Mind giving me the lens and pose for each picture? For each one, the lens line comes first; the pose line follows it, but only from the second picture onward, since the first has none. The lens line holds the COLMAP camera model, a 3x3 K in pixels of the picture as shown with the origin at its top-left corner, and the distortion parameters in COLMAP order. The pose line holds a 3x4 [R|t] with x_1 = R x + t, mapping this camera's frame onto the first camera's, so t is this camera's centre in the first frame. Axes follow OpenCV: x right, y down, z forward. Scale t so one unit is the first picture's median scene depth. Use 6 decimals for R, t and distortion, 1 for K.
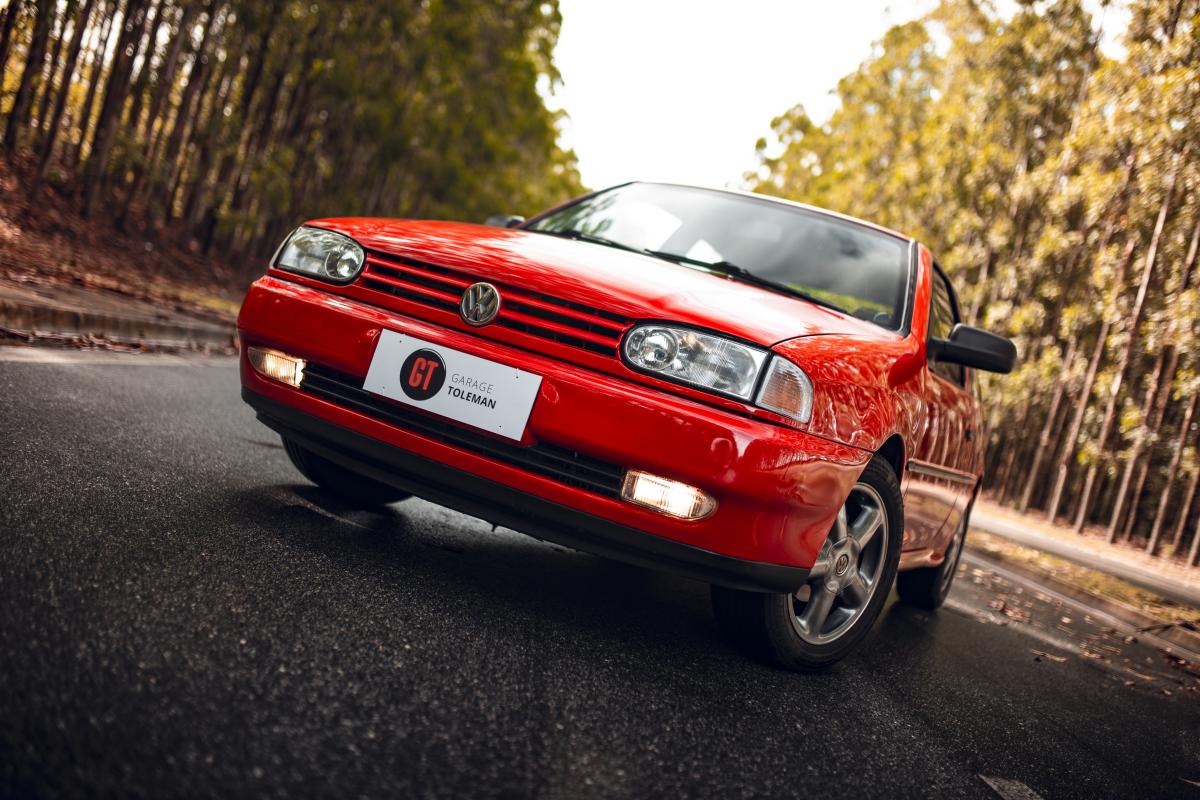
lens RADIAL K [[1136.7, 0, 600.0], [0, 1136.7, 400.0], [0, 0, 1]] dist [-0.048977, 0.028317]
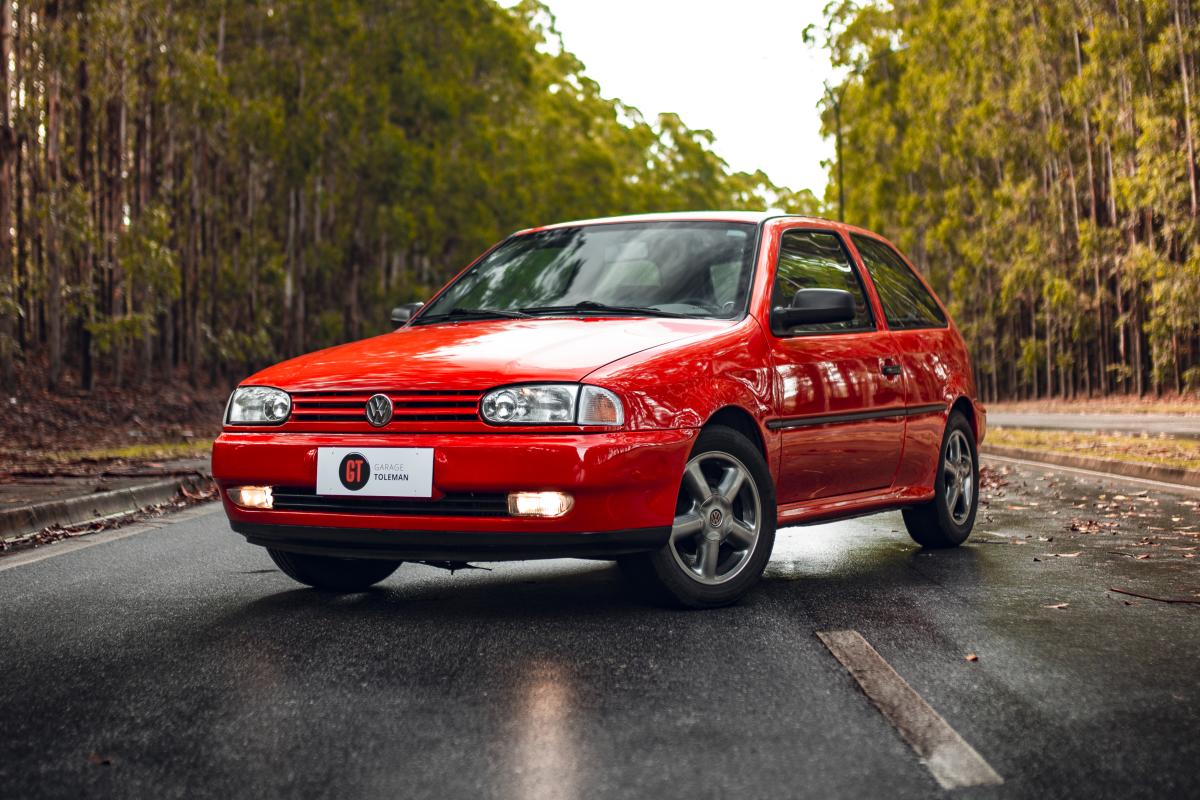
lens RADIAL K [[1834.7, 0, 600.0], [0, 1834.7, 400.0], [0, 0, 1]] dist [-0.059813, 0.003787]
pose [[0.953232, -0.294507, -0.067931, 0.288338], [0.293221, 0.955622, -0.028407, 0.042776], [0.073282, 0.007159, 0.997286, -1.132307]]
